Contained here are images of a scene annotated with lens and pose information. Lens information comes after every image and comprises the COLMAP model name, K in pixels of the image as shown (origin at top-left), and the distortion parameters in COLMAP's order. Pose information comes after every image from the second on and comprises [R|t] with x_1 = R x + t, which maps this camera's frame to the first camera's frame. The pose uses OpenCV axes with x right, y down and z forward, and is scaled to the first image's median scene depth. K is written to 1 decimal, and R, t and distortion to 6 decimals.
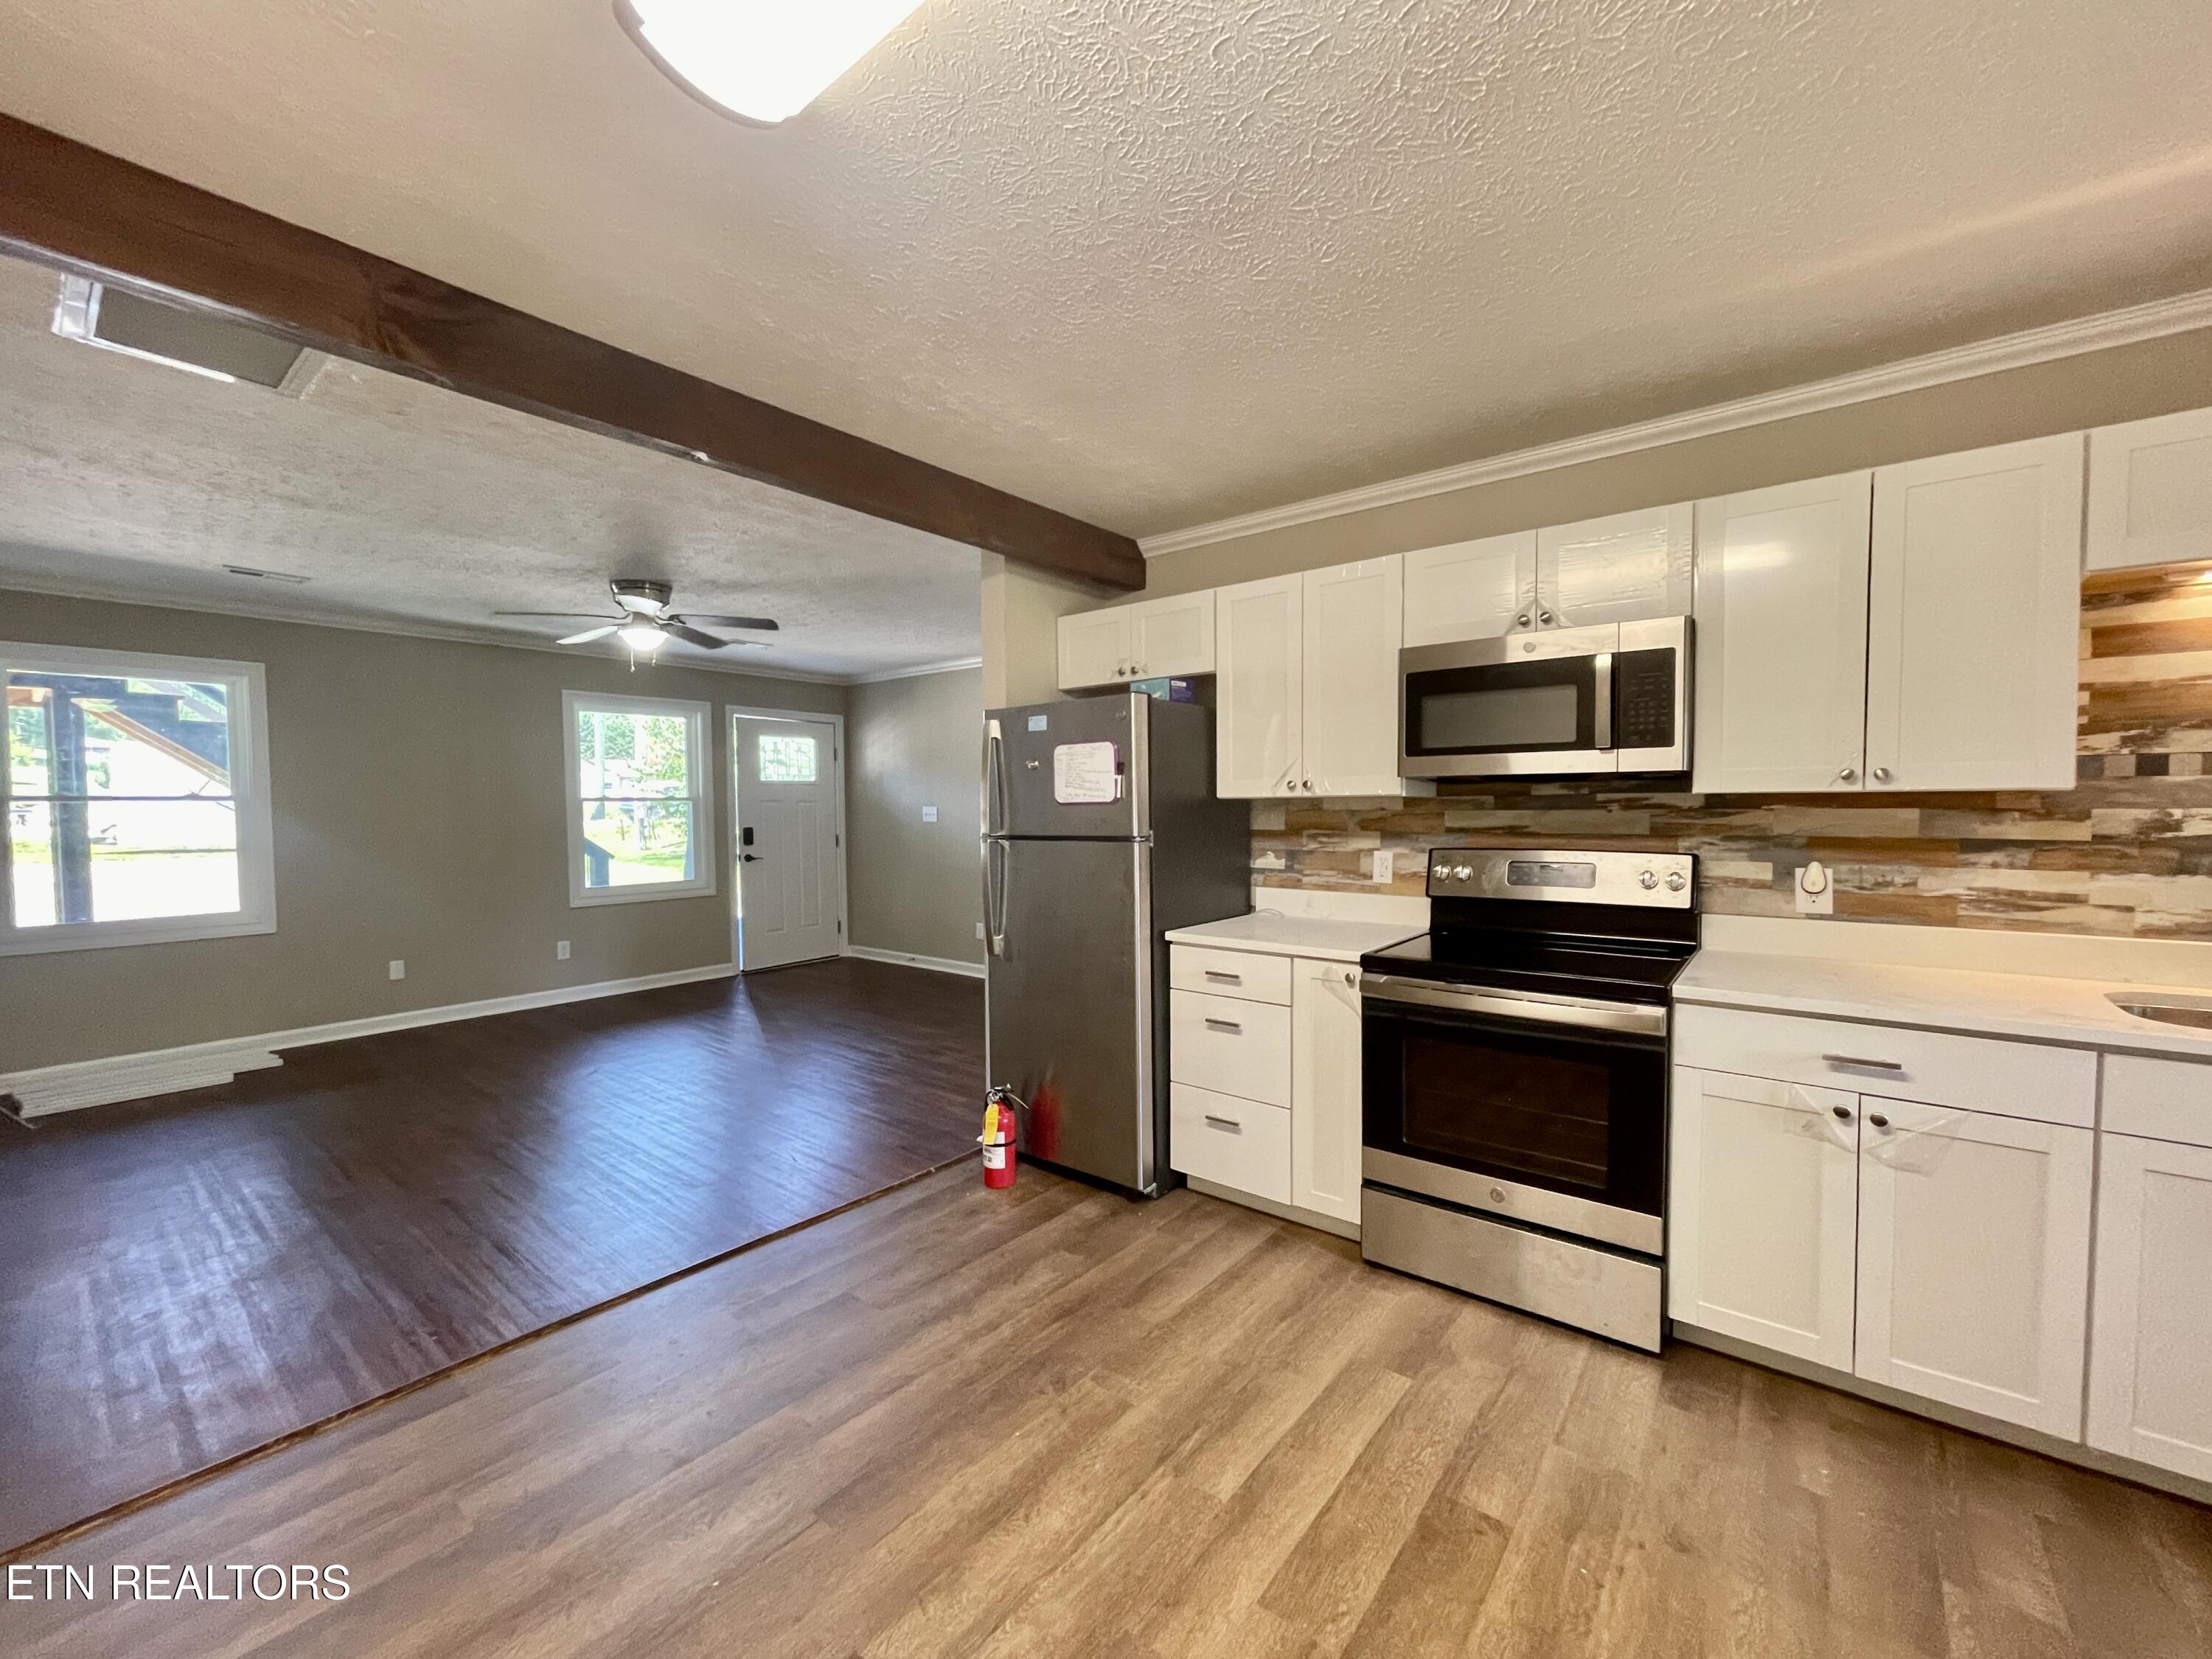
lens RADIAL K [[889.3, 0, 1095.5], [0, 889.3, 836.8], [0, 0, 1]] dist [0.002445, 0.000207]
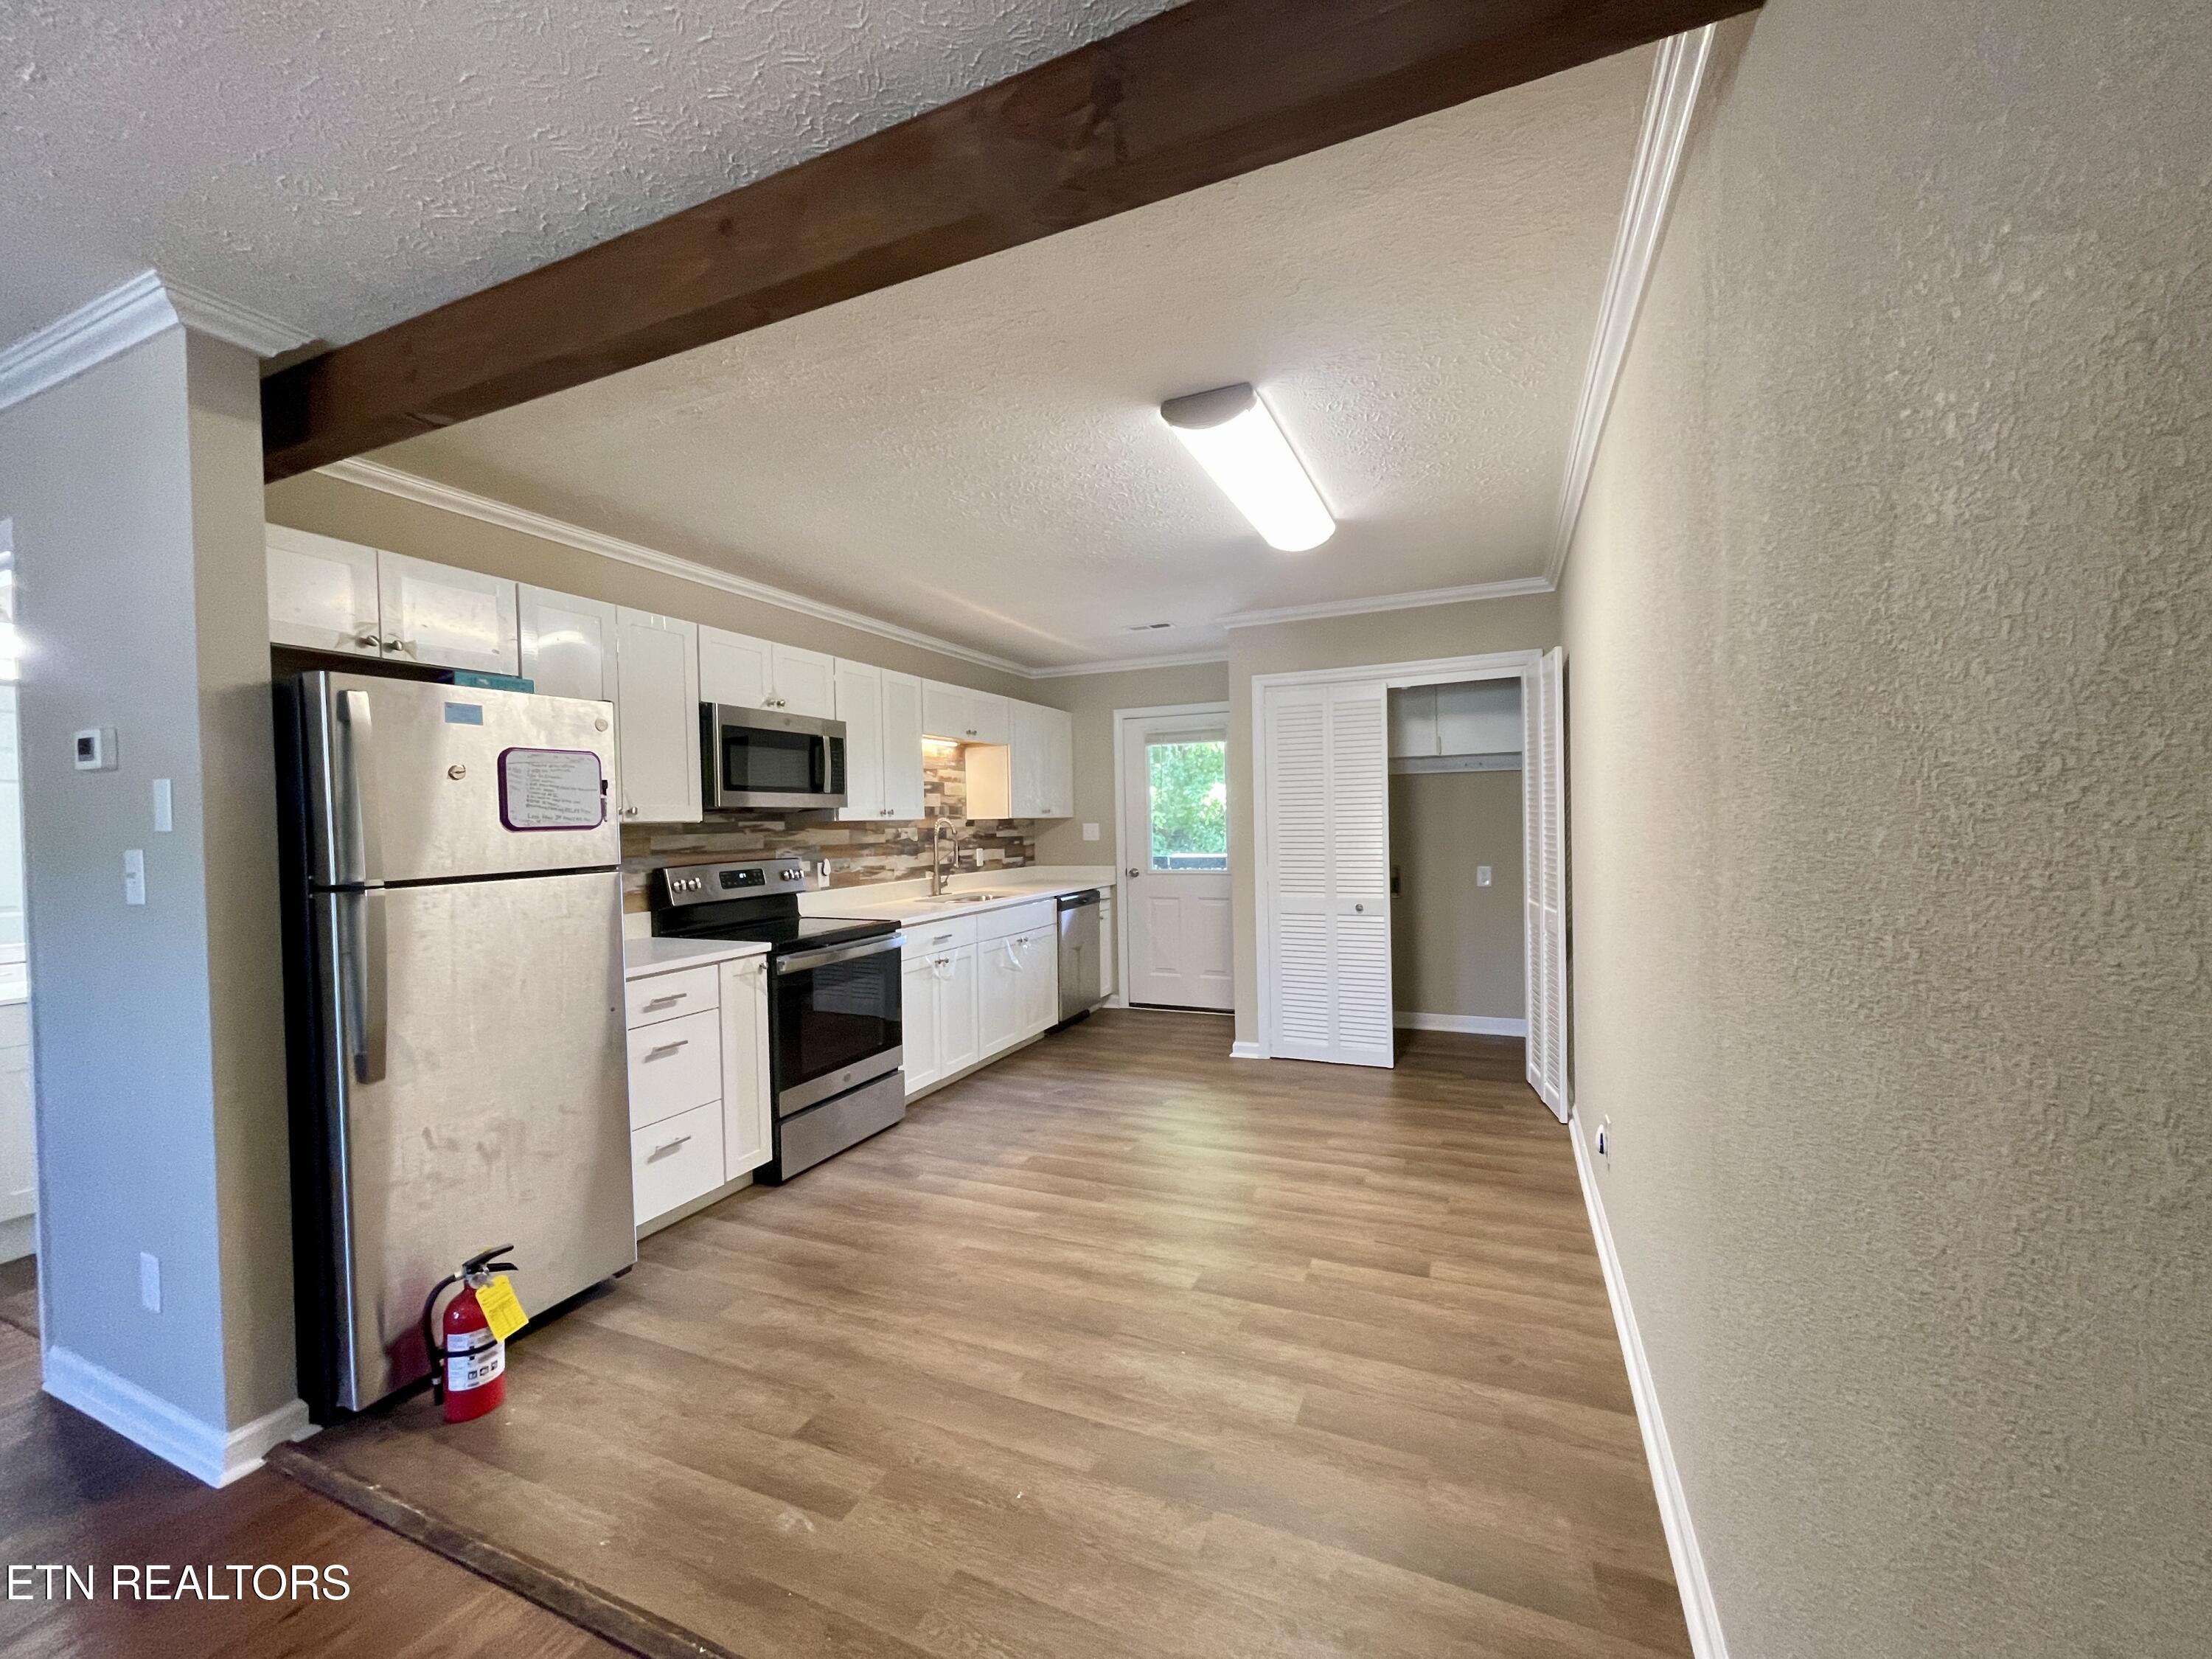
lens RADIAL K [[889.3, 0, 1100.8], [0, 889.3, 835.5], [0, 0, 1]] dist [0.002445, 0.000207]
pose [[-0.253317, -0.005133, 0.967370, -1.183358], [0.056168, 0.998221, 0.020005, -0.026100], [-0.965751, 0.059403, -0.252578, 0.955430]]
